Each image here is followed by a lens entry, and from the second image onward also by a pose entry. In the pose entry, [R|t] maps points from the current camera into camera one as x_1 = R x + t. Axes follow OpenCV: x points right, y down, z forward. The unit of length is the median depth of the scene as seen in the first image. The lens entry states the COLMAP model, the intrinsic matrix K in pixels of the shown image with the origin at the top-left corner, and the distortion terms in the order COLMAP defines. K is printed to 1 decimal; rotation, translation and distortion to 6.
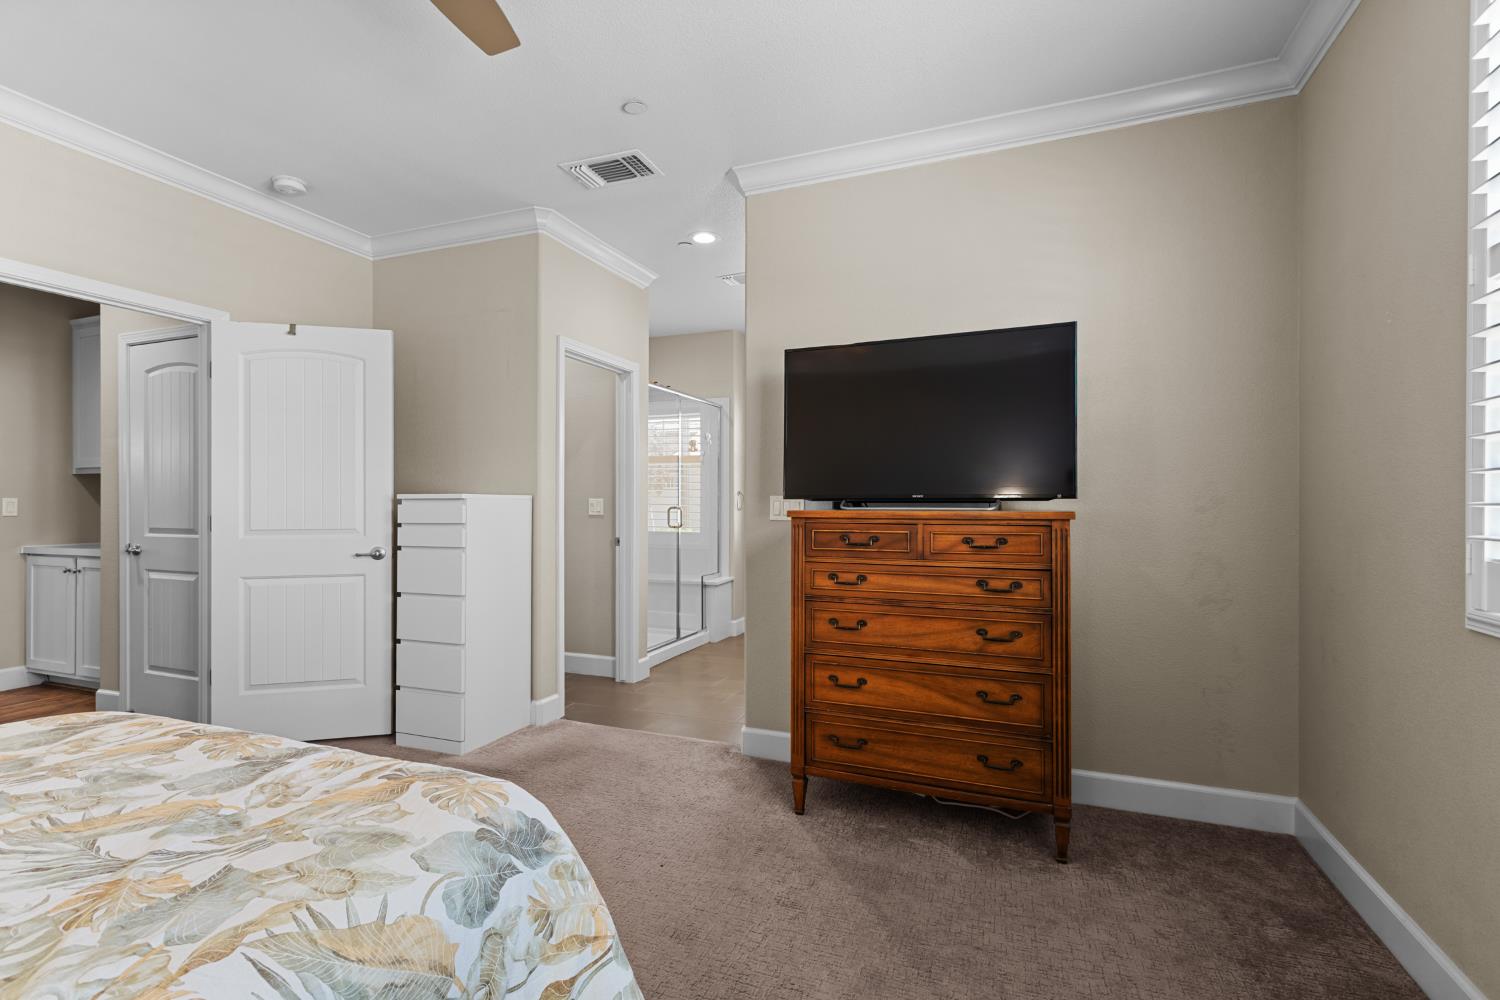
lens RADIAL K [[677.3, 0, 750.0], [0, 677.3, 500.0], [0, 0, 1]] dist [0.000596, 0.000169]
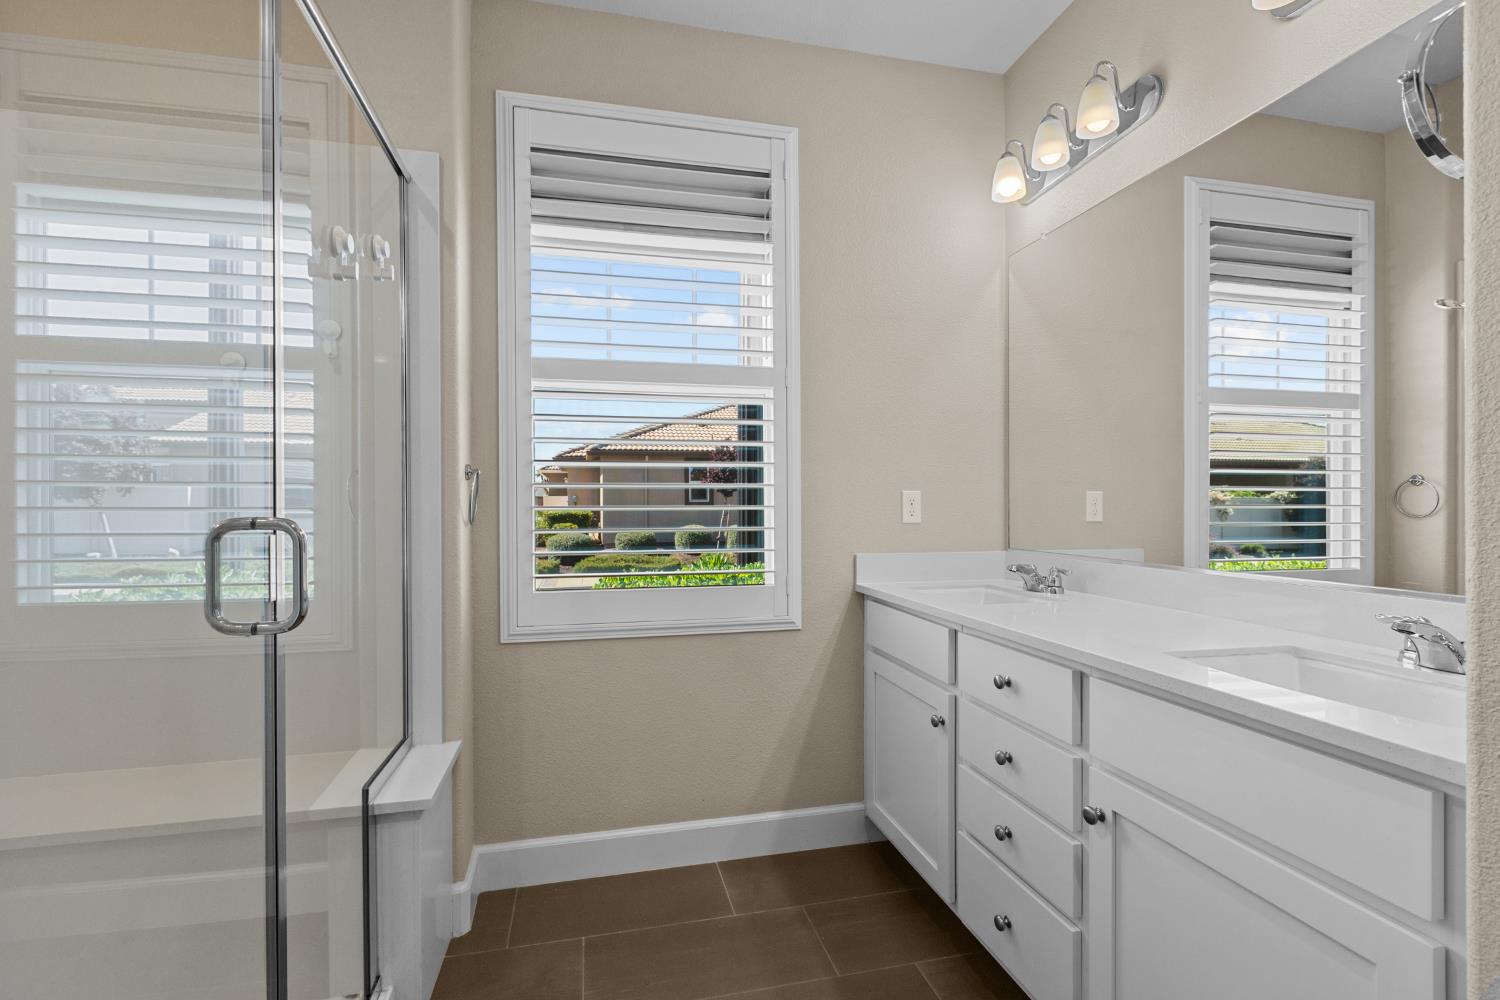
lens RADIAL K [[673.1, 0, 743.5], [0, 673.1, 503.4], [0, 0, 1]] dist [0.000419, 0.000014]
pose [[0.823479, -0.004131, 0.567332, -0.238940], [0.004587, 0.999989, 0.000623, 0.011889], [-0.567328, 0.002089, 0.823489, 1.736059]]
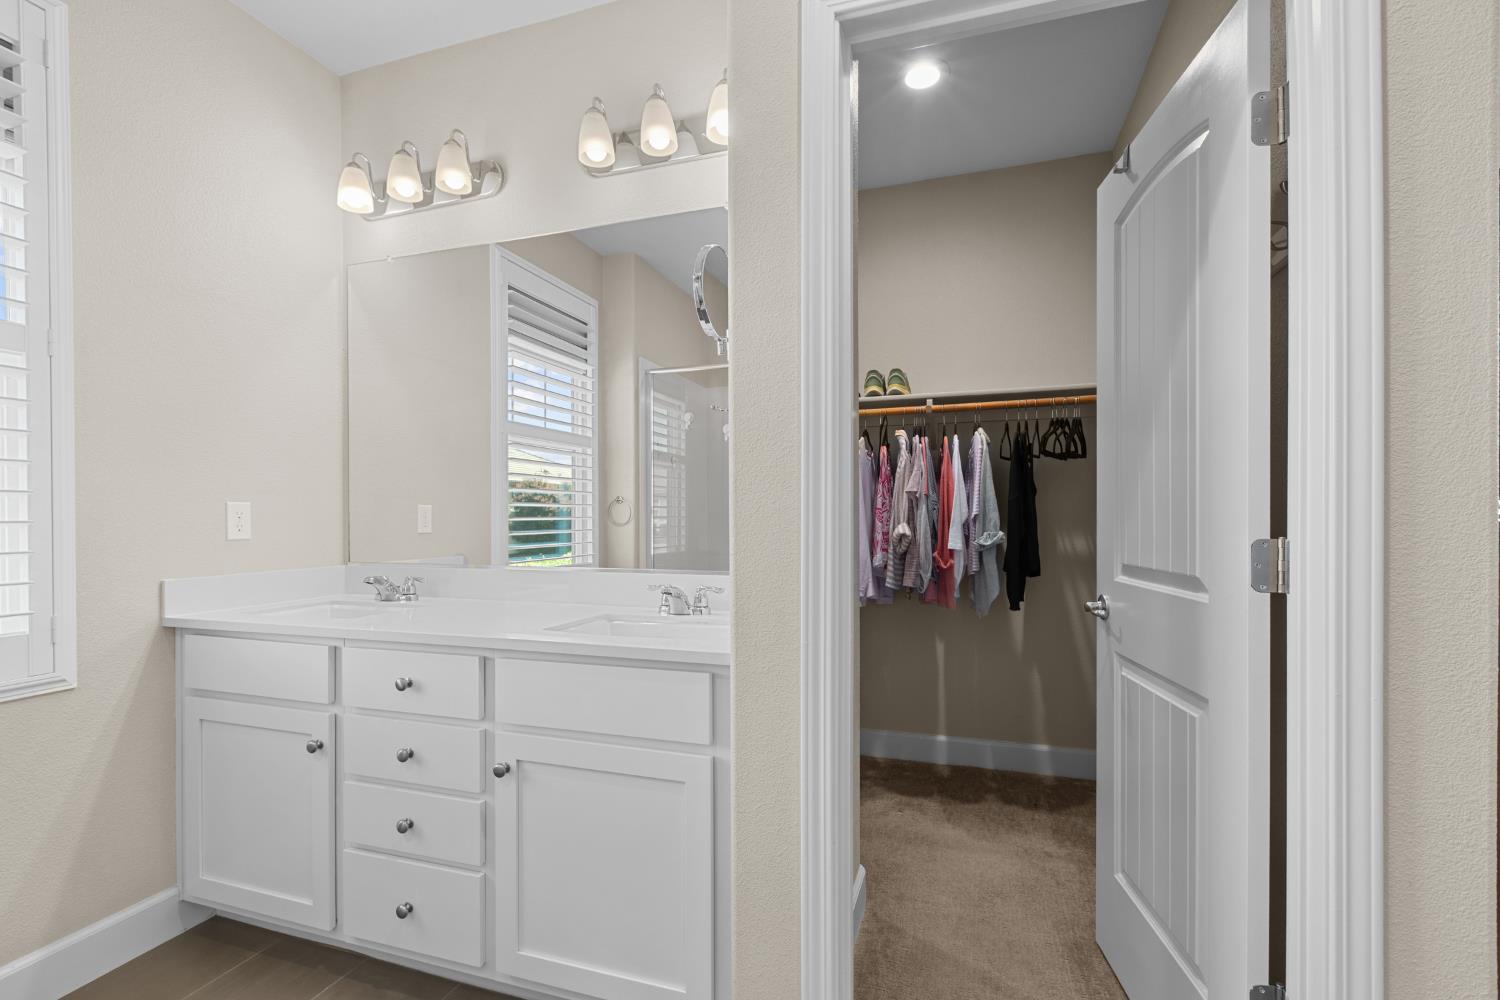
lens RADIAL K [[684.5, 0, 744.5], [0, 684.5, 513.6], [0, 0, 1]] dist [0.000838, 0.000497]
pose [[-0.050276, -0.001755, 0.998734, -0.382714], [0.005086, 0.999985, 0.002013, 0.011038], [-0.998722, 0.005181, -0.050266, 1.812782]]
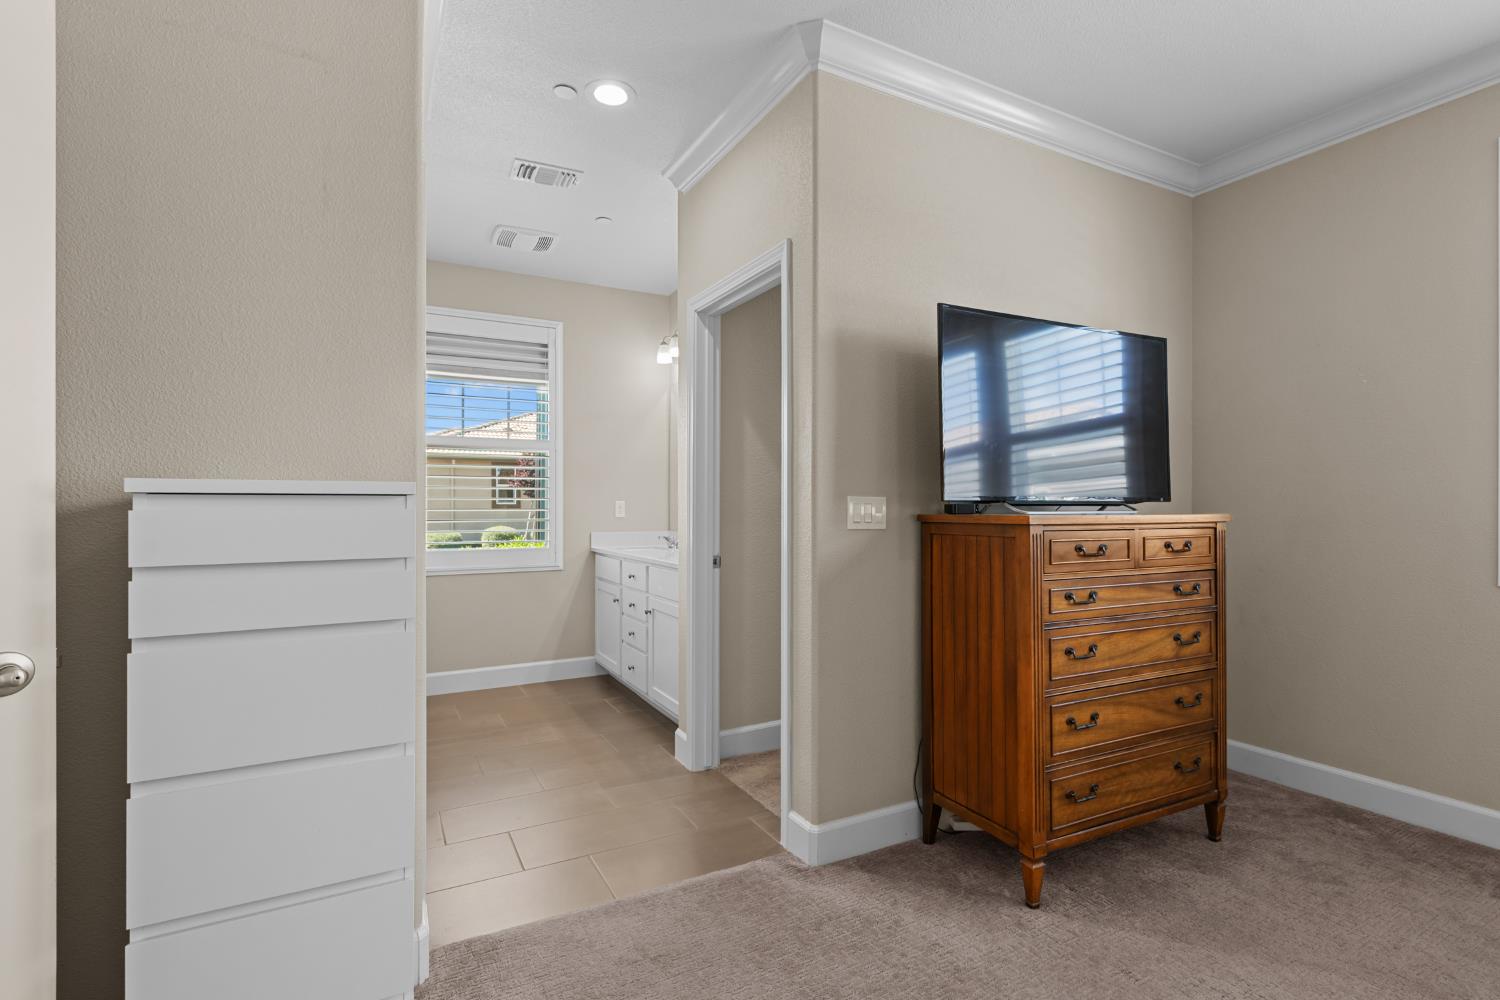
lens RADIAL K [[695.6, 0, 733.2], [0, 695.6, 505.4], [0, 0, 1]] dist [0.000348, 0.000095]
pose [[0.656890, 0.000668, 0.753986, -0.815049], [-0.002519, 0.999996, 0.001308, 0.003762], [-0.753982, -0.002759, 0.656889, 0.796811]]
